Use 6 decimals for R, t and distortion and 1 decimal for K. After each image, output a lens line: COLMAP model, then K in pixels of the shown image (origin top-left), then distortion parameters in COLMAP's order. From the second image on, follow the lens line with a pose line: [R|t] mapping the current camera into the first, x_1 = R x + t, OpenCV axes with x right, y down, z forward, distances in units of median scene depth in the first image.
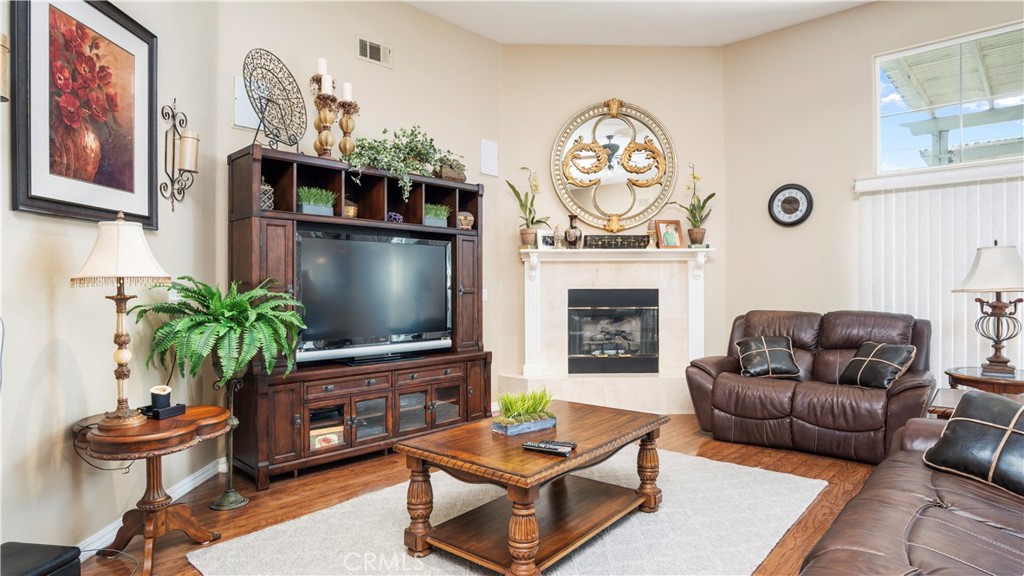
lens RADIAL K [[554.7, 0, 512.0], [0, 554.7, 291.3], [0, 0, 1]] dist [-0.024315, 0.000350]
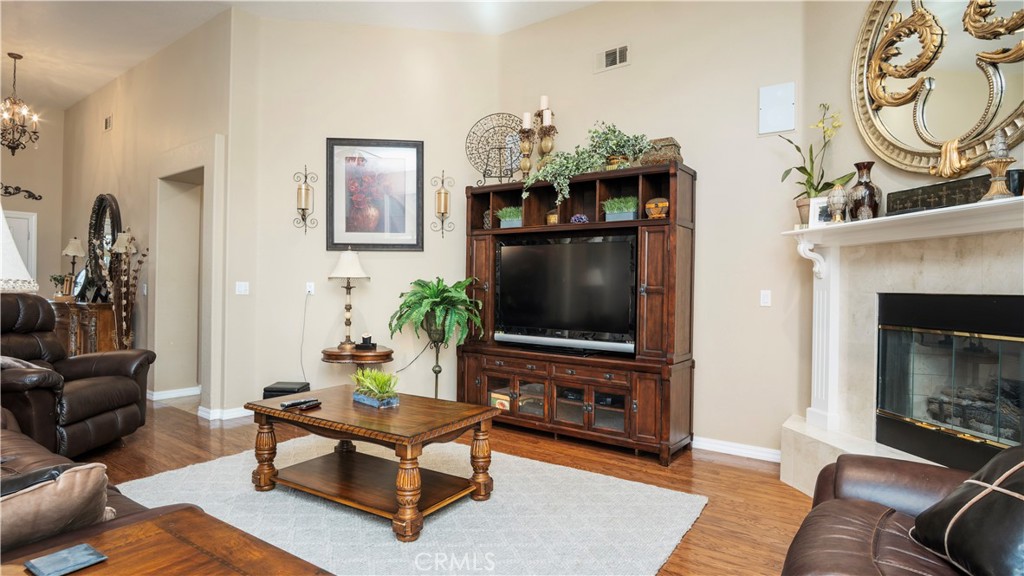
lens RADIAL K [[554.7, 0, 515.2], [0, 554.7, 282.7], [0, 0, 1]] dist [-0.024315, 0.000350]
pose [[0.131082, 0.001237, -0.991371, 0.643369], [-0.018733, 0.999824, -0.001230, -0.006866], [0.991194, 0.018732, 0.131083, 0.590046]]
